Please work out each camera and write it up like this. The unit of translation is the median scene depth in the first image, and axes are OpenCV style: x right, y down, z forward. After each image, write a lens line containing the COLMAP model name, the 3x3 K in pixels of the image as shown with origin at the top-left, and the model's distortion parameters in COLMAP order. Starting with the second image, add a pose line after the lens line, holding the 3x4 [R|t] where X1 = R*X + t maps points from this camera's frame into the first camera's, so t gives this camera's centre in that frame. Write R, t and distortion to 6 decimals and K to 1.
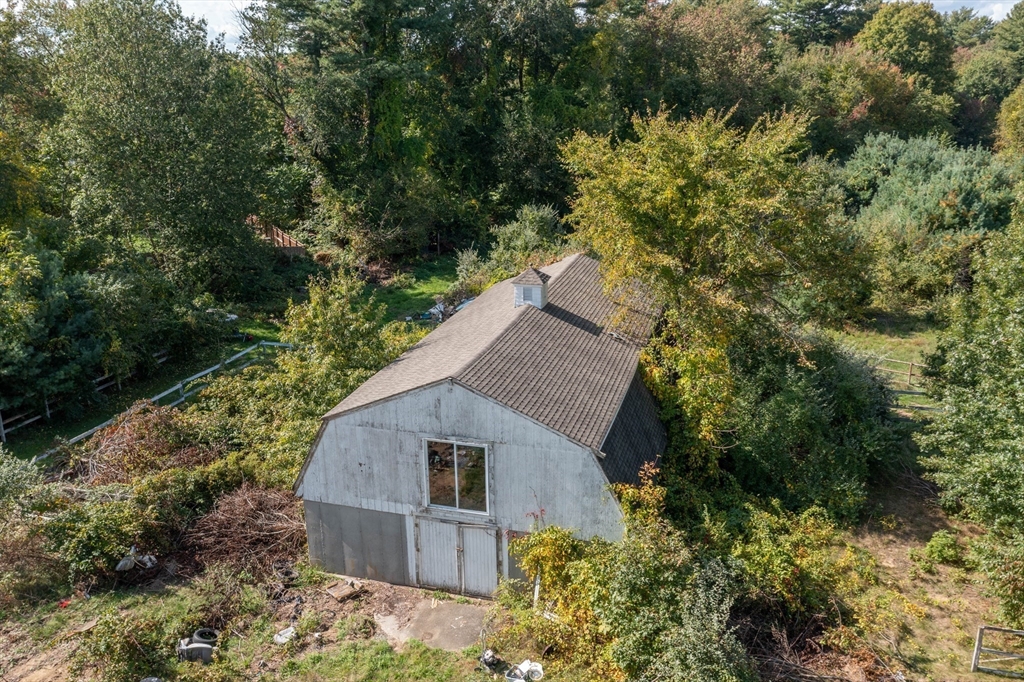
lens RADIAL K [[804.0, 0, 512.0], [0, 804.0, 341.0], [0, 0, 1]] dist [-0.001151, 0.014889]
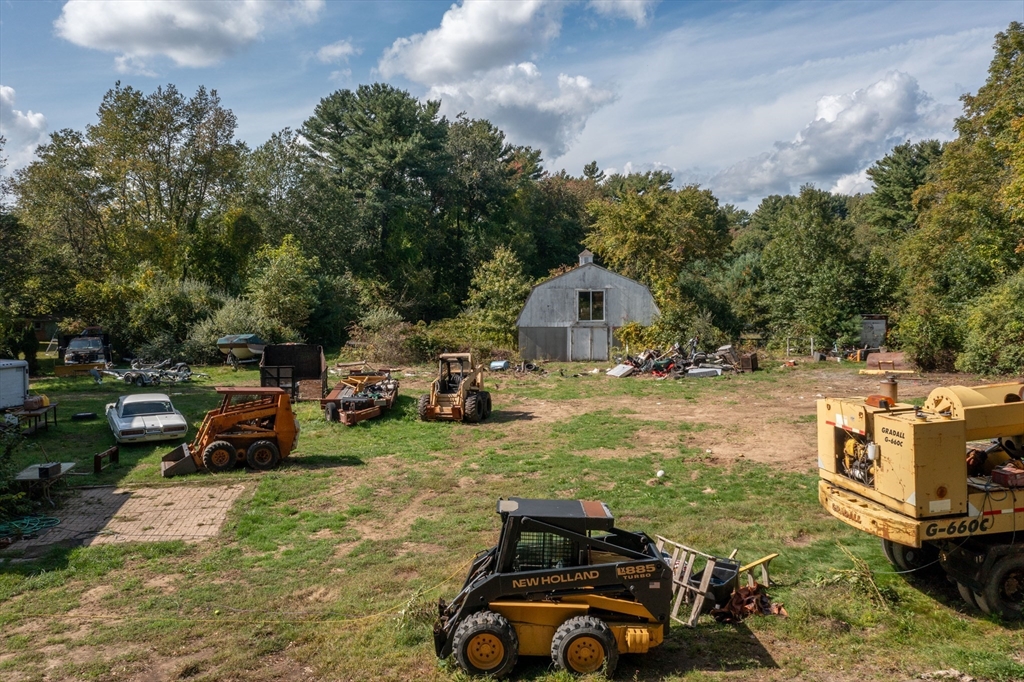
lens RADIAL K [[804.0, 0, 512.0], [0, 804.0, 341.0], [0, 0, 1]] dist [-0.001151, 0.014889]
pose [[0.974399, -0.014163, 0.224377, -0.833049], [0.065995, 0.972066, -0.225238, 0.786826], [-0.214919, 0.234279, 0.948115, -1.227626]]
